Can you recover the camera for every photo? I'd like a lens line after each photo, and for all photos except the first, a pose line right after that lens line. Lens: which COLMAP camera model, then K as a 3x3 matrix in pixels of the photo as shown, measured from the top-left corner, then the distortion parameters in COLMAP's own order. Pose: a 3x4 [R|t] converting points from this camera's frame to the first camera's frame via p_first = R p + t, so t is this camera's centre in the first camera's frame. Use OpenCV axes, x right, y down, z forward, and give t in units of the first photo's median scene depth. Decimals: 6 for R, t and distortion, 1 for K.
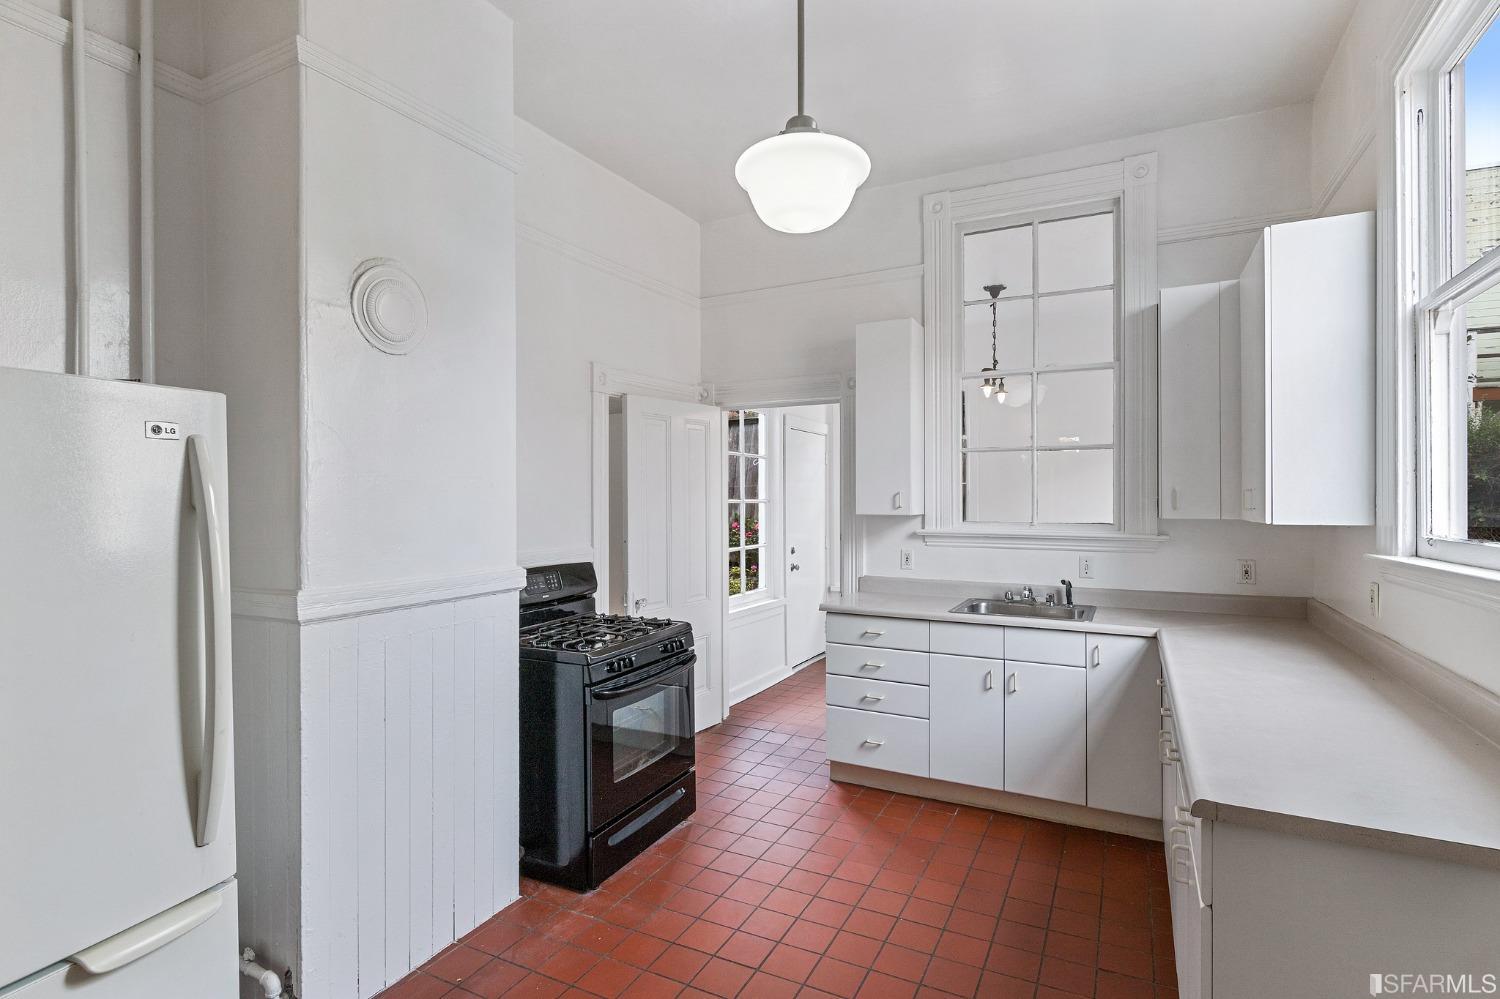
lens RADIAL K [[722.0, 0, 754.1], [0, 722.0, 505.8], [0, 0, 1]] dist [-0.003960, -0.000220]
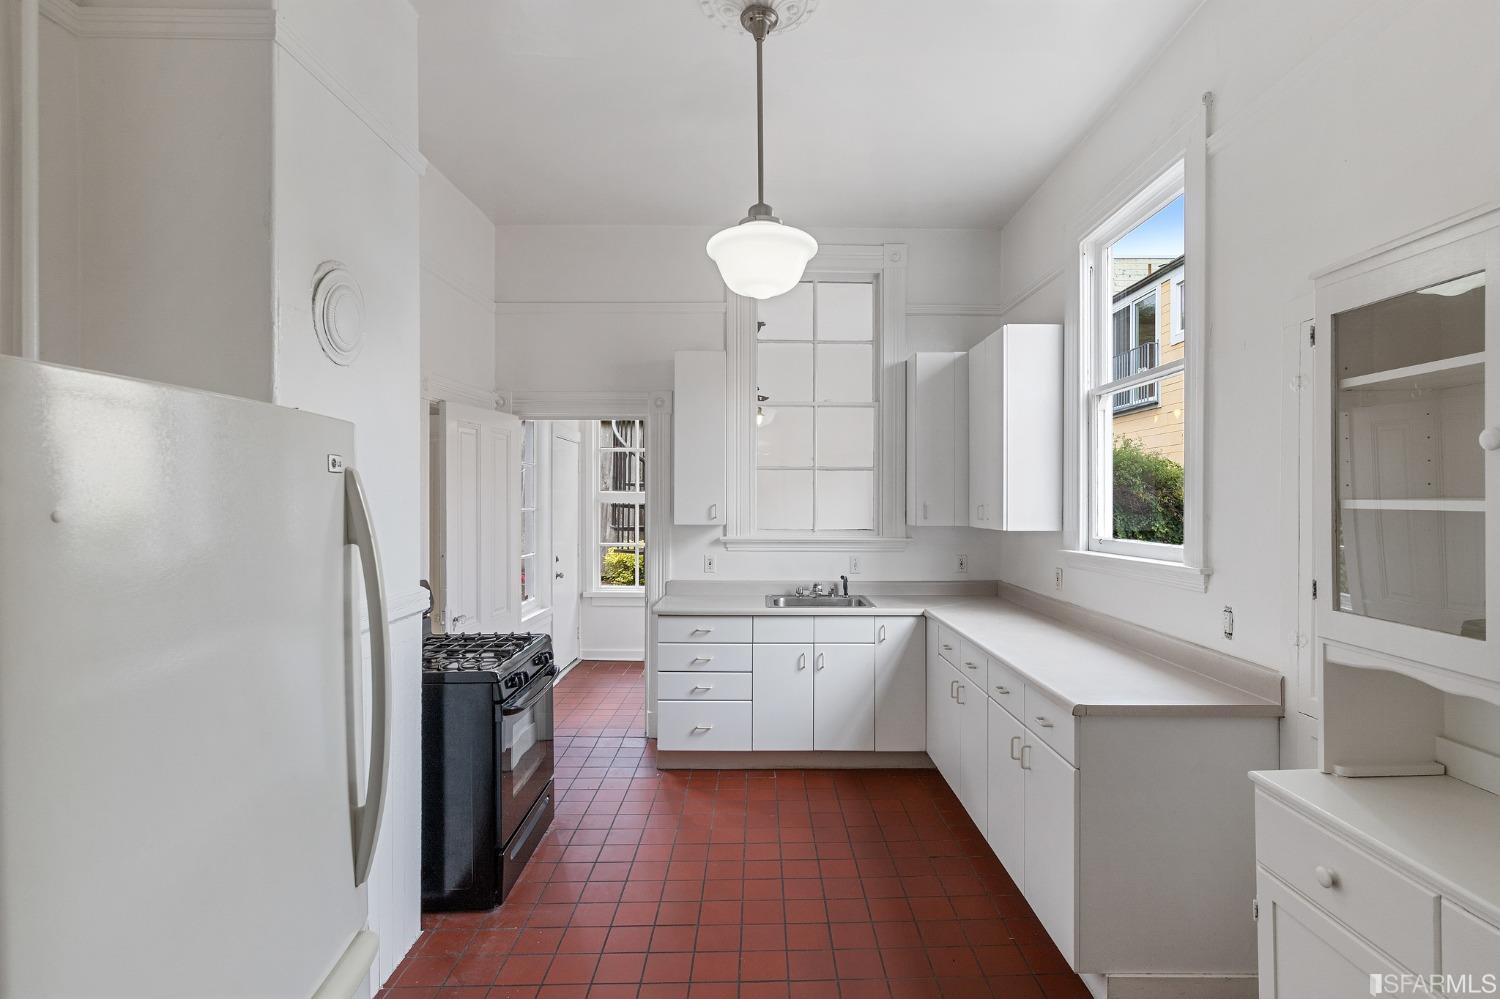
lens RADIAL K [[724.8, 0, 779.6], [0, 724.8, 512.4], [0, 0, 1]] dist [-0.000333, -0.000633]
pose [[0.882719, -0.004817, 0.469877, -0.261496], [0.001693, 0.999974, 0.007071, -0.015599], [-0.469898, -0.005447, 0.882704, -0.051686]]
